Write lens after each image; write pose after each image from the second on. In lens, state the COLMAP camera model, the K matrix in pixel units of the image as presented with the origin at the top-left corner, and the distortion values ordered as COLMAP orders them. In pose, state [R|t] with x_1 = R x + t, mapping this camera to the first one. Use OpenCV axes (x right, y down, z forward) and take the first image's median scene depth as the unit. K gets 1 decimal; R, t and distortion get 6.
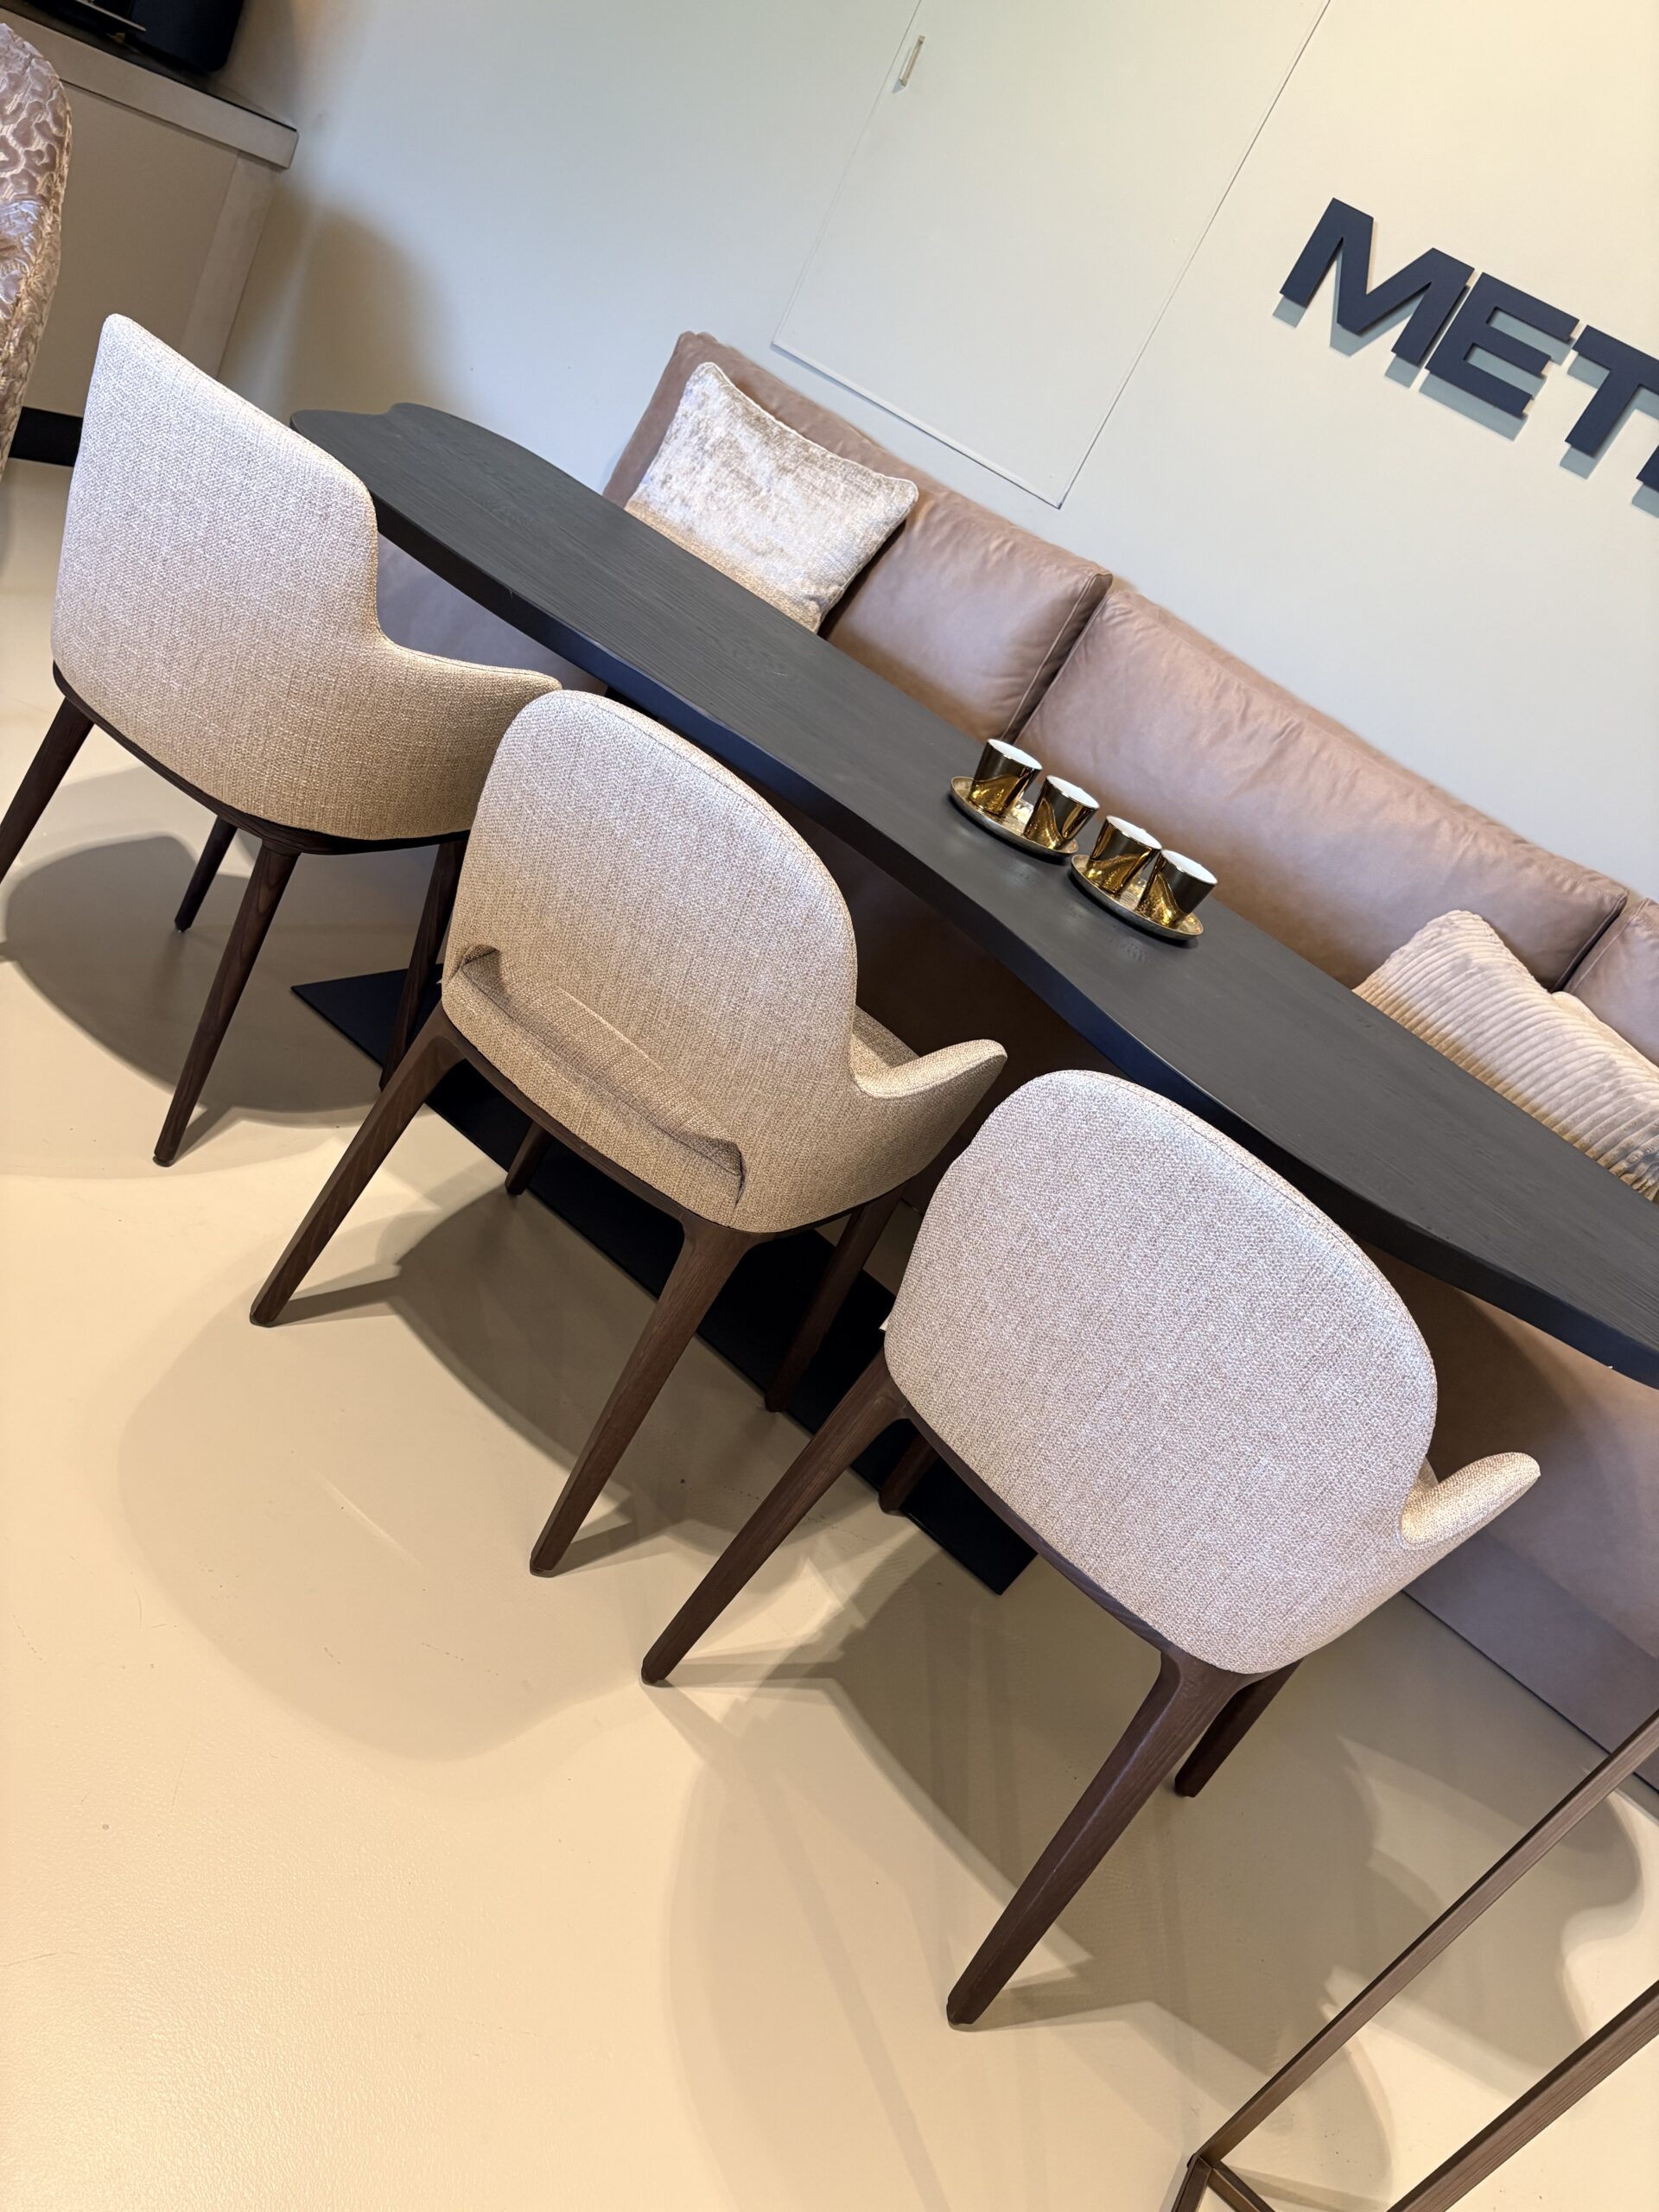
lens RADIAL K [[1673.1, 0, 815.8], [0, 1673.1, 1113.6], [0, 0, 1]] dist [0.041549, -0.044379]
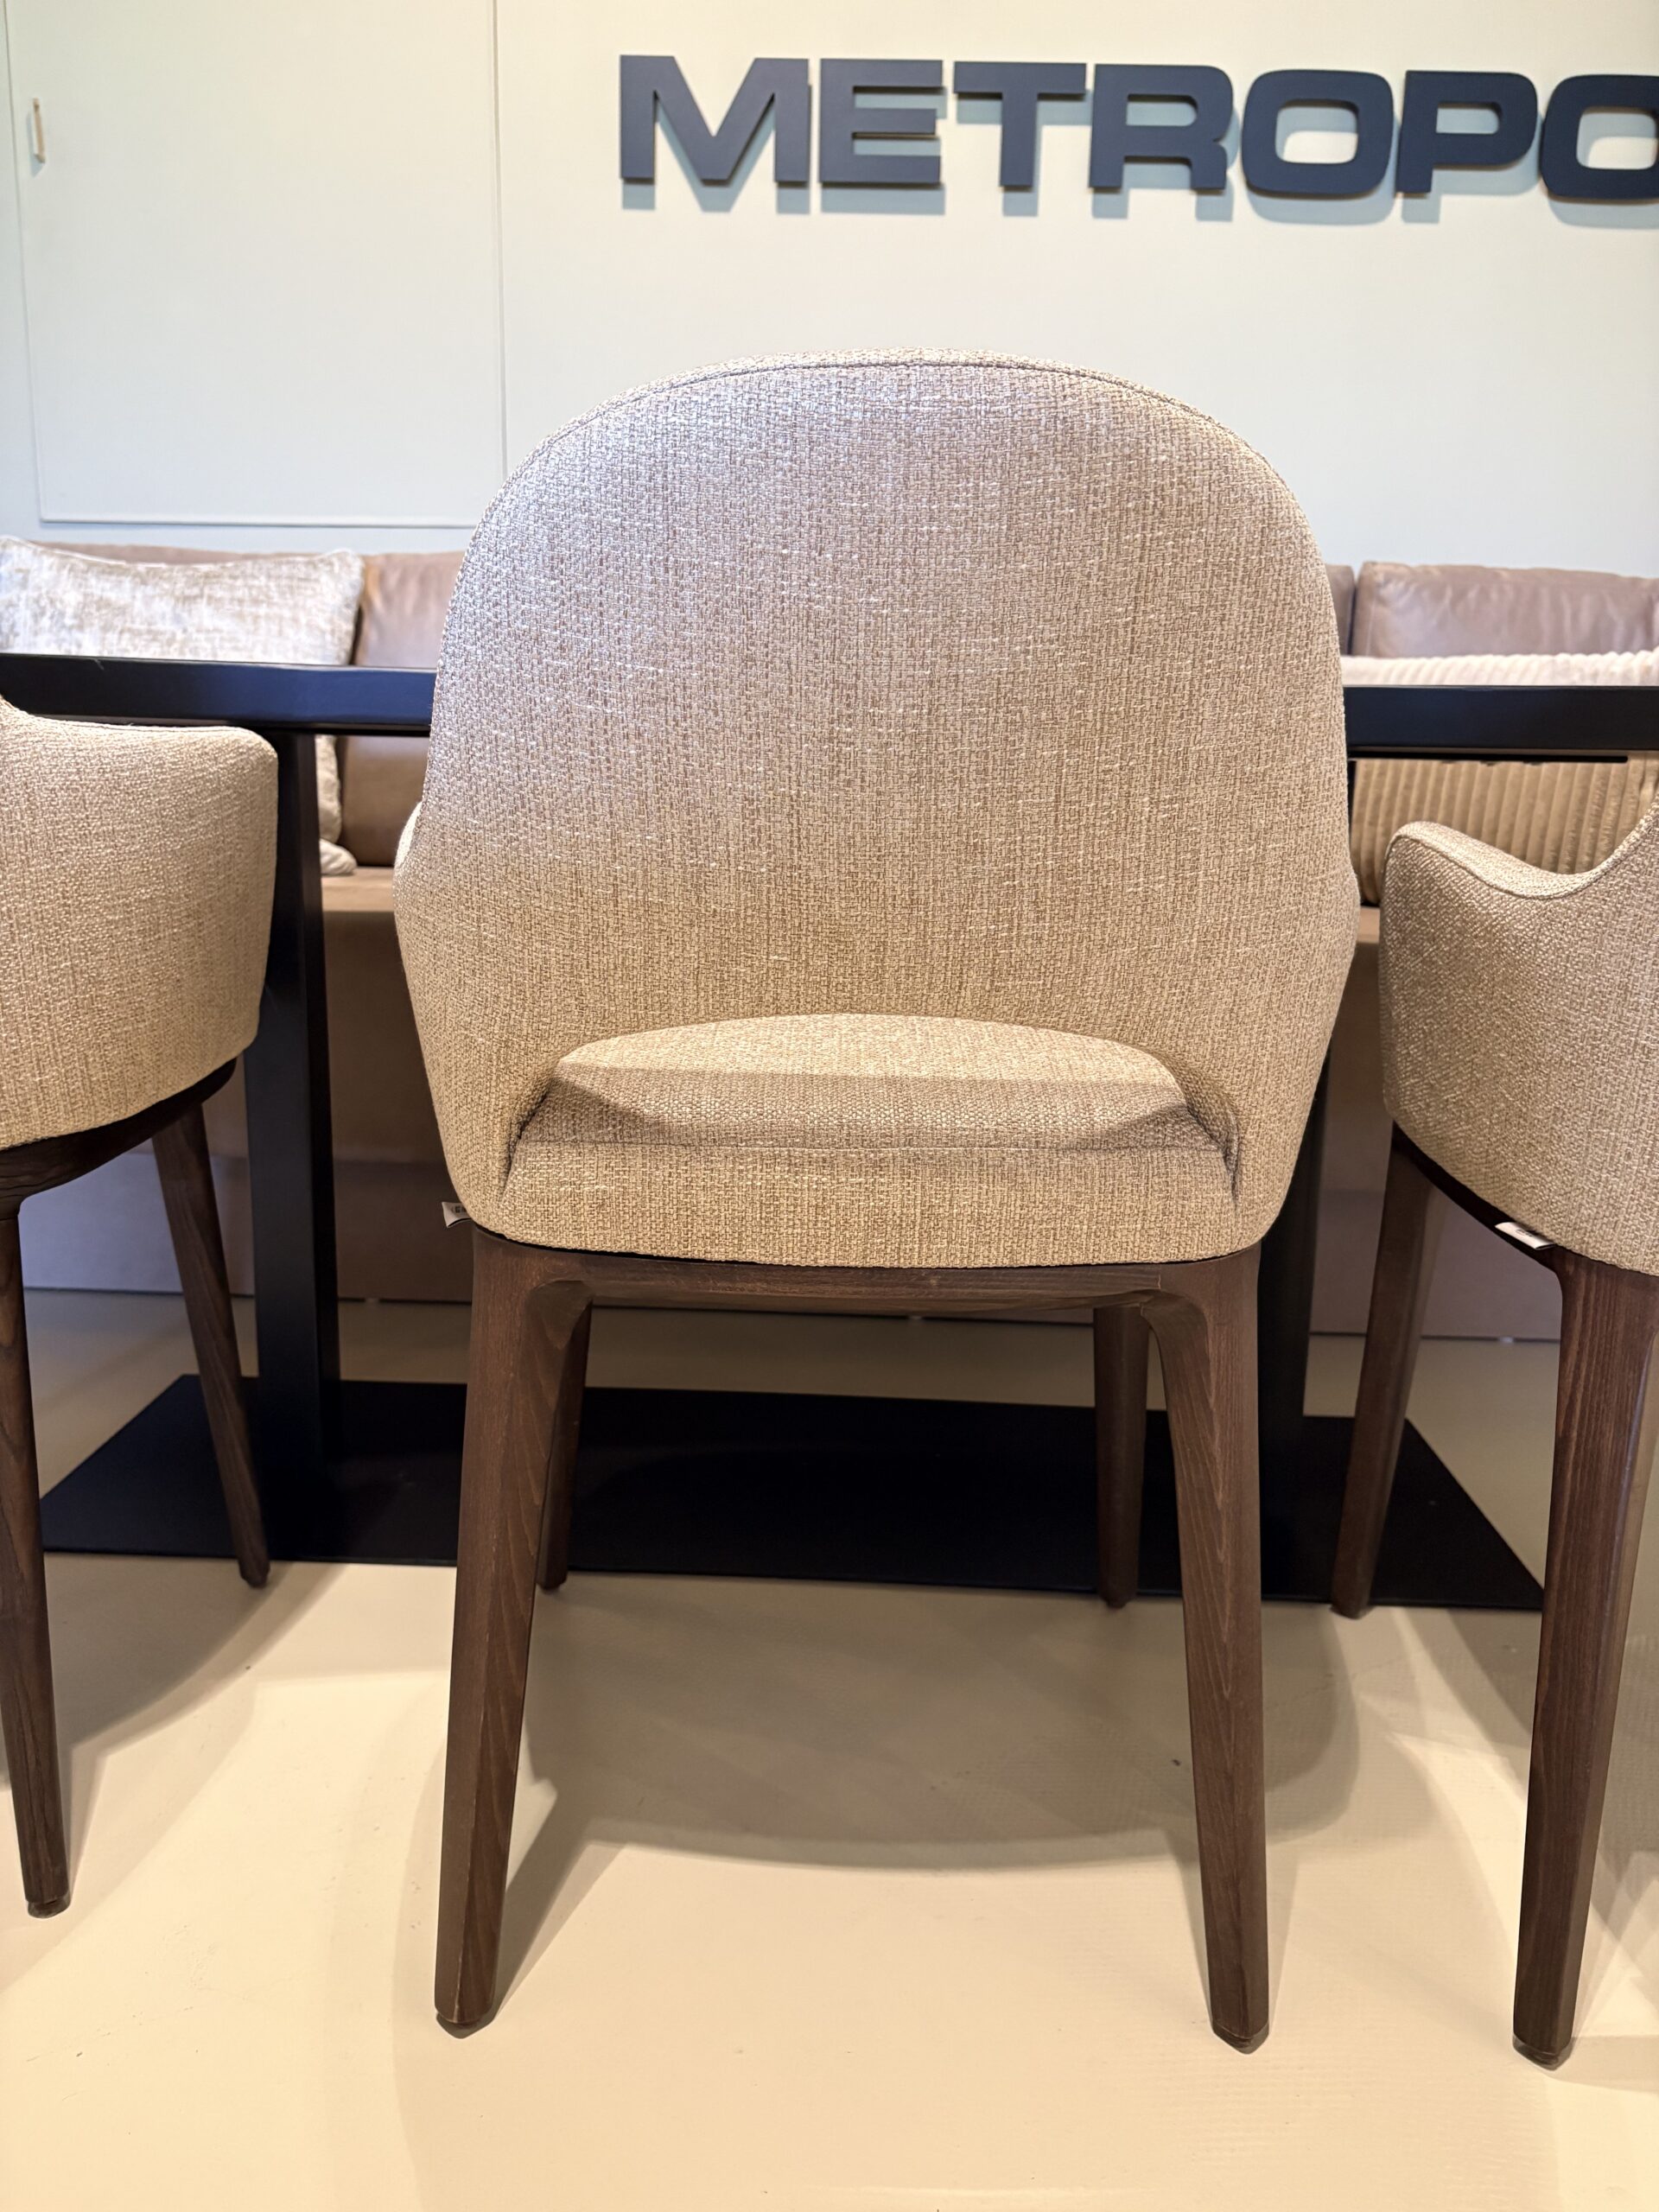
lens RADIAL K [[1673.1, 0, 816.6], [0, 1673.1, 1116.0], [0, 0, 1]] dist [0.041549, -0.044379]
pose [[0.779946, -0.512927, 0.358593, -0.267547], [0.560500, 0.827388, -0.035612, -0.020156], [-0.278429, 0.228767, 0.932814, 0.411705]]
